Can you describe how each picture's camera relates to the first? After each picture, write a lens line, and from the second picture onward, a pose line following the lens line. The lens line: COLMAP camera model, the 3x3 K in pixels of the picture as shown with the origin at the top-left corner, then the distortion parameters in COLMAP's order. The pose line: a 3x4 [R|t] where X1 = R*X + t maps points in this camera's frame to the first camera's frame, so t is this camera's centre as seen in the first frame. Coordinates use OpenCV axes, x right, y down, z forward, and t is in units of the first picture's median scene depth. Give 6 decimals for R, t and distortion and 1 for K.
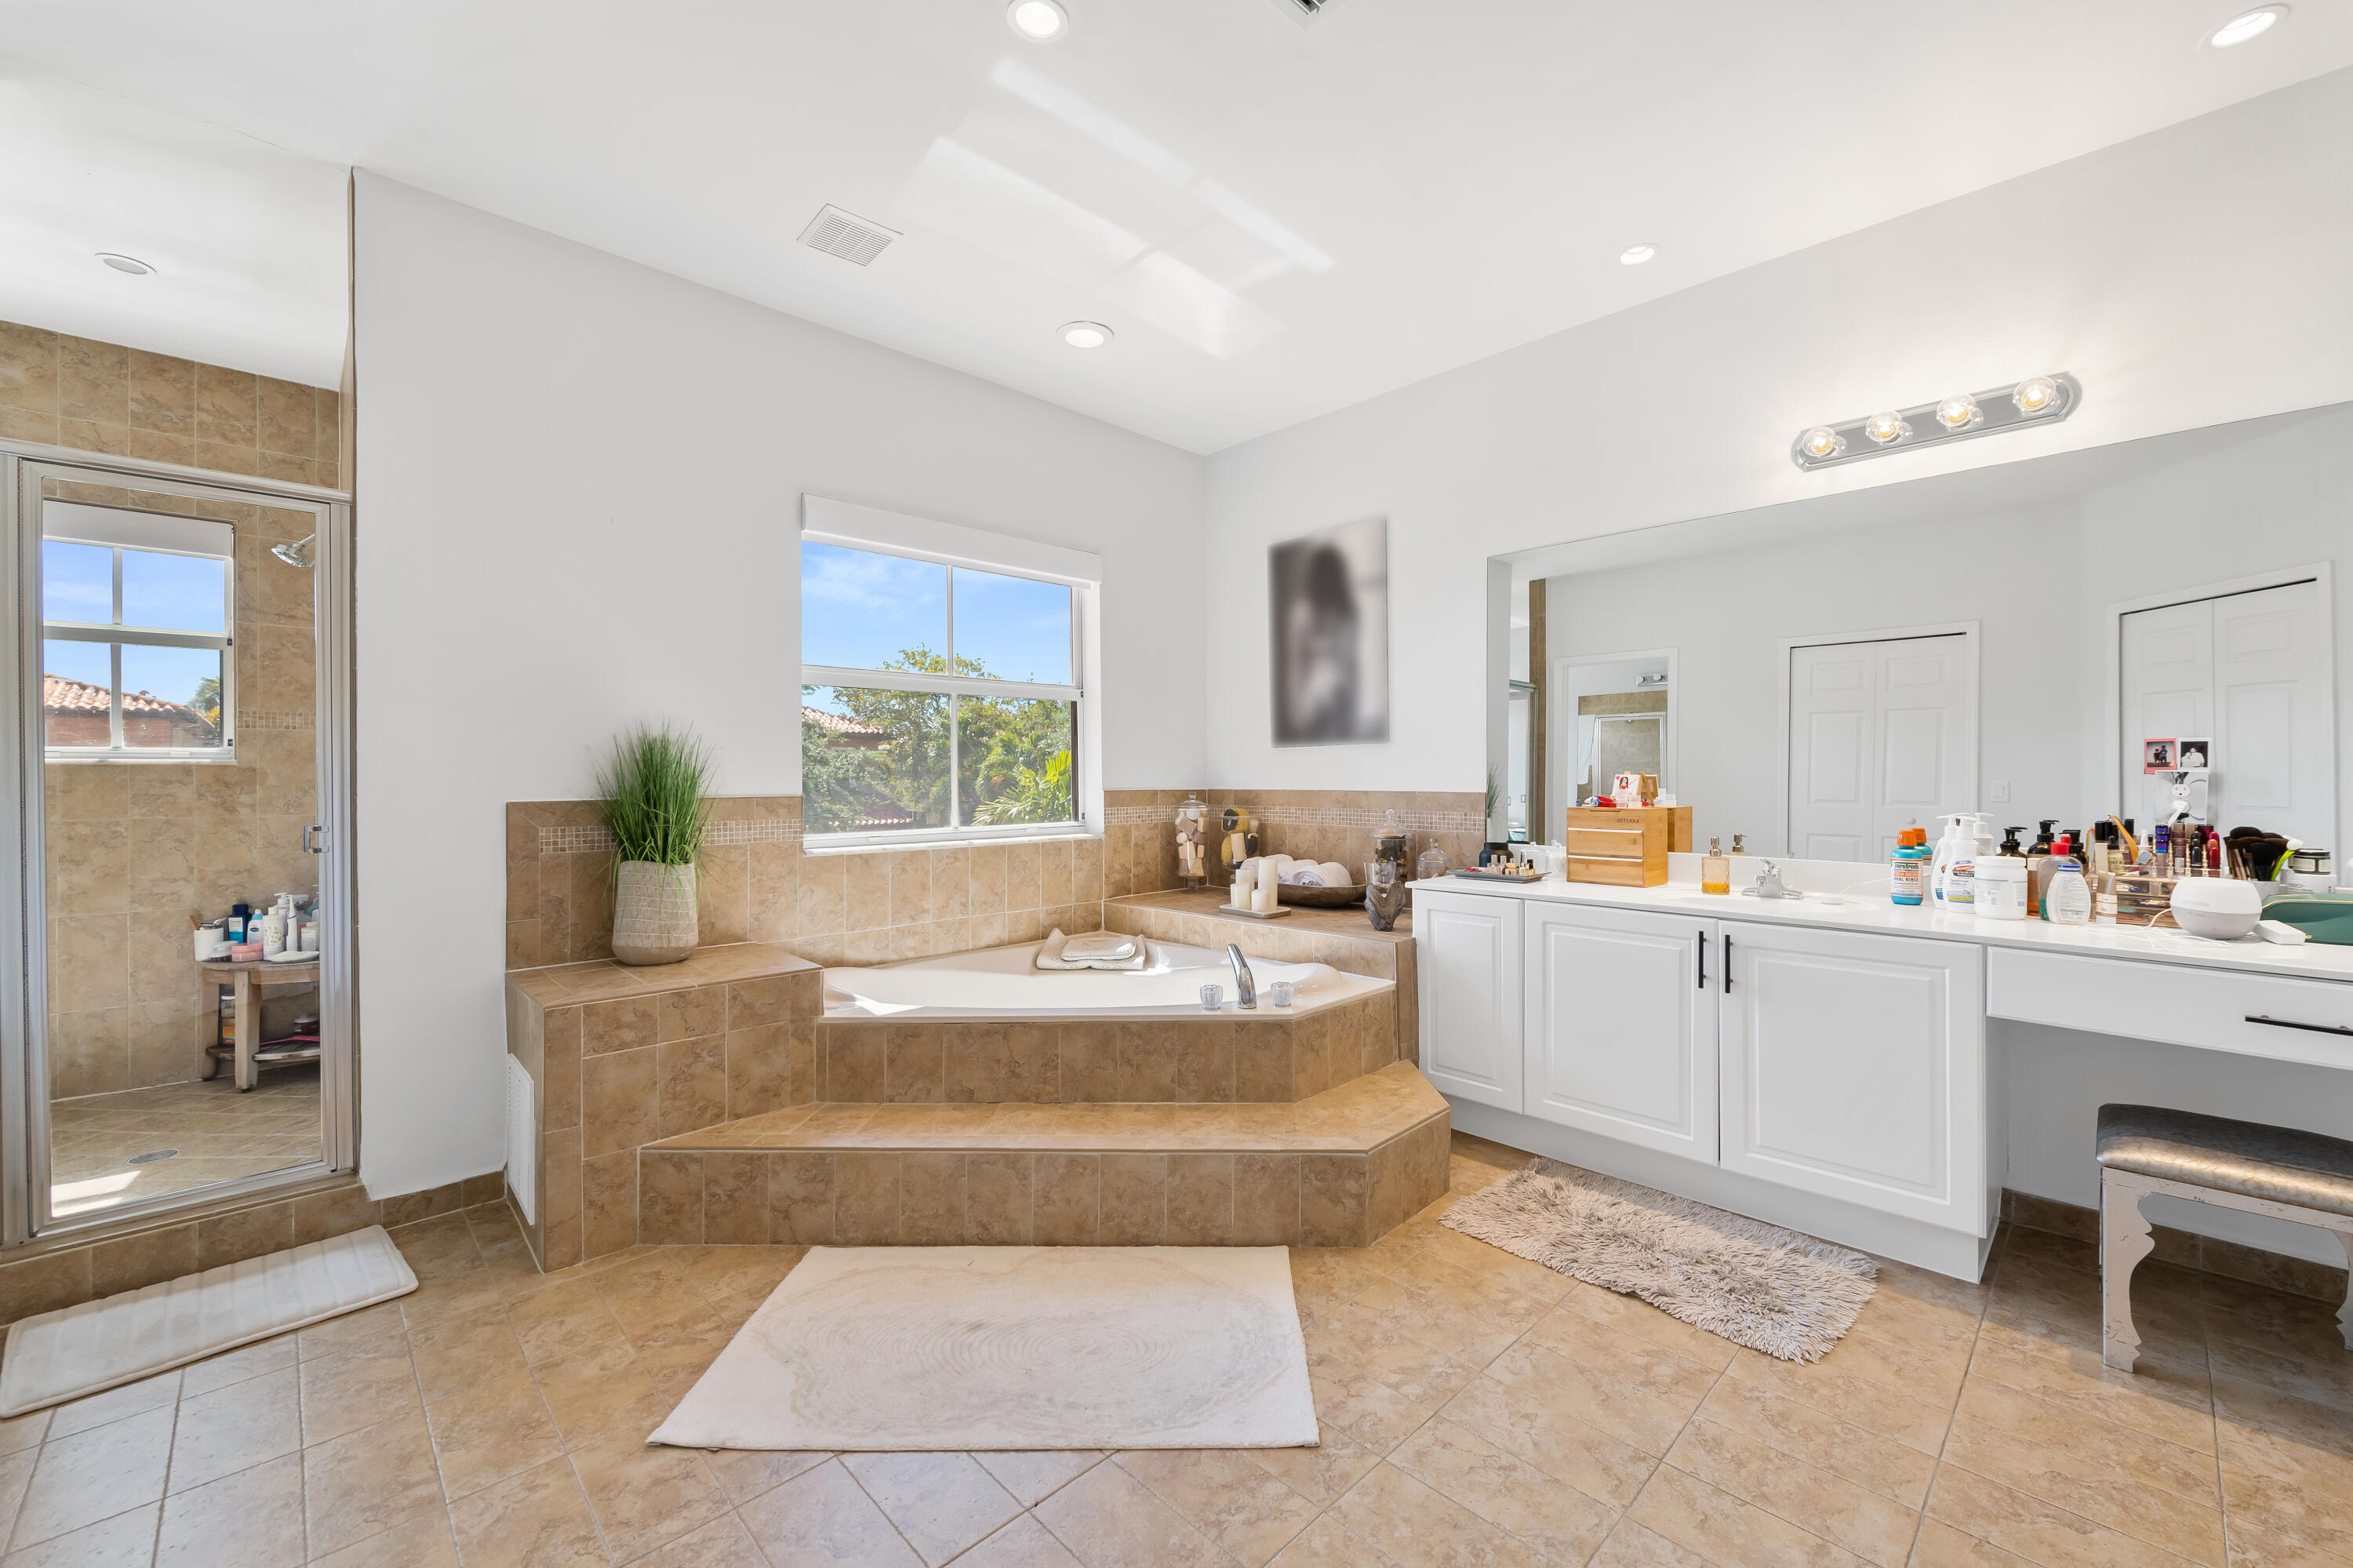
lens RADIAL K [[928.3, 0, 1179.1], [0, 928.3, 767.6], [0, 0, 1]] dist [-0.008697, -0.000758]
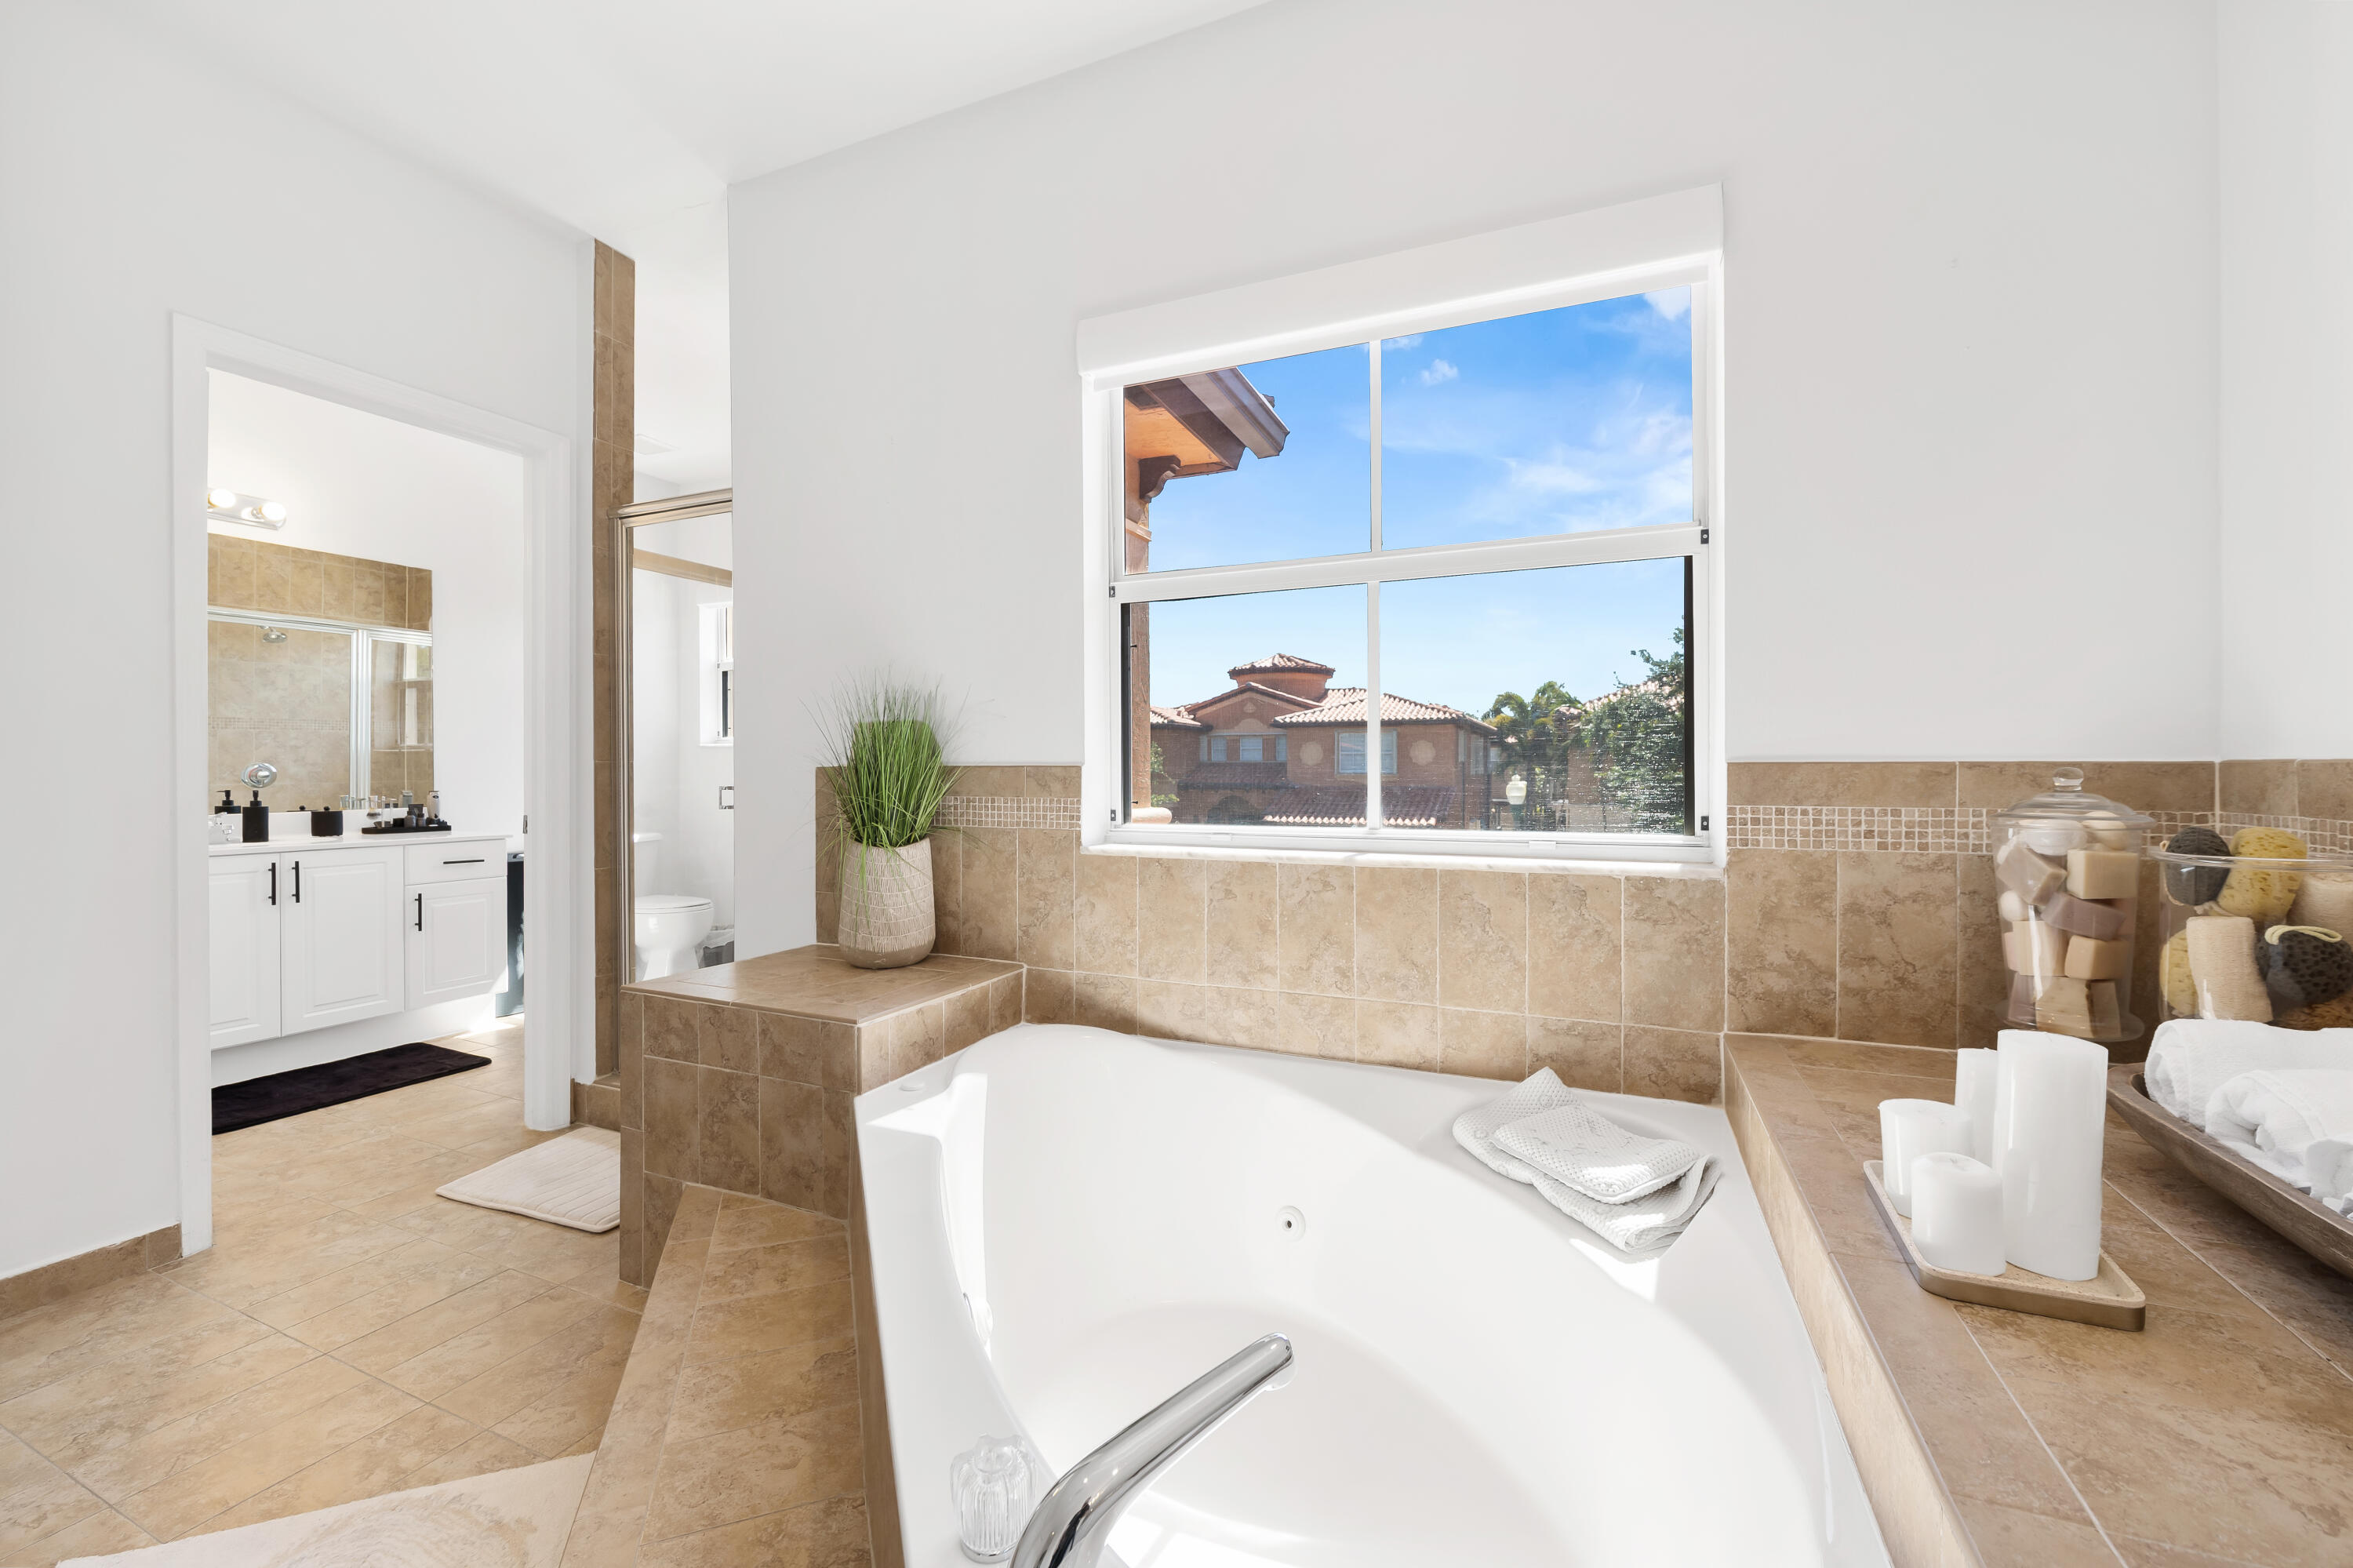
lens RADIAL K [[928.3, 0, 1179.1], [0, 928.3, 767.6], [0, 0, 1]] dist [-0.008697, -0.000758]
pose [[0.387195, 0.002464, -0.921994, 0.233735], [0.008586, 0.999943, 0.006278, 0.026430], [0.921958, -0.010348, 0.387152, 0.736467]]
